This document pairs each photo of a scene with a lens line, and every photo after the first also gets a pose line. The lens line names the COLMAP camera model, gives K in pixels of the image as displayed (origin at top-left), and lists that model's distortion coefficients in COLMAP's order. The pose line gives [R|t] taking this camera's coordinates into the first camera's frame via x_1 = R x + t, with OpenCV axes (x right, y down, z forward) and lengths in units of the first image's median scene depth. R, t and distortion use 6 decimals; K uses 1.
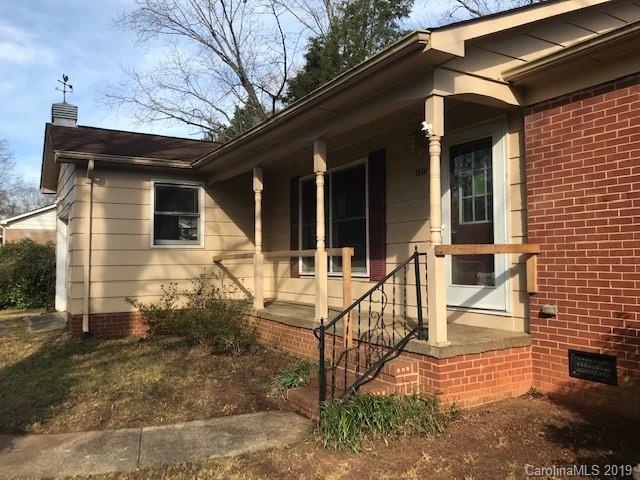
lens RADIAL K [[517.8, 0, 318.6], [0, 517.8, 239.7], [0, 0, 1]] dist [0.008996, -0.000979]
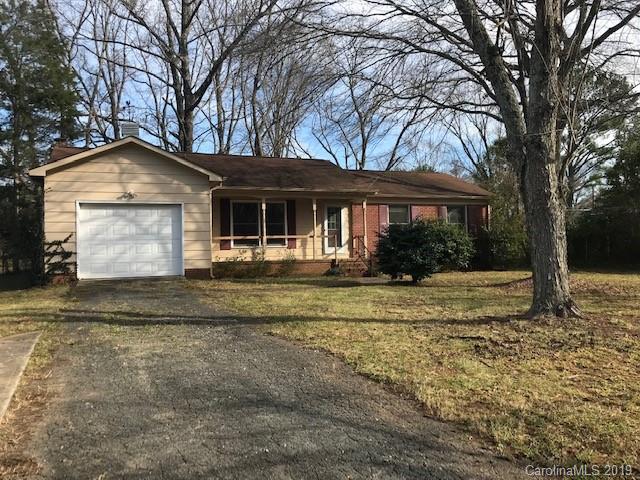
lens RADIAL K [[517.8, 0, 318.6], [0, 517.8, 241.1], [0, 0, 1]] dist [0.008996, -0.000979]
pose [[0.157923, 0.026979, 0.987083, -1.985964], [-0.017137, 0.999551, -0.024578, 0.083253], [-0.987303, -0.013034, 0.158314, 0.337033]]
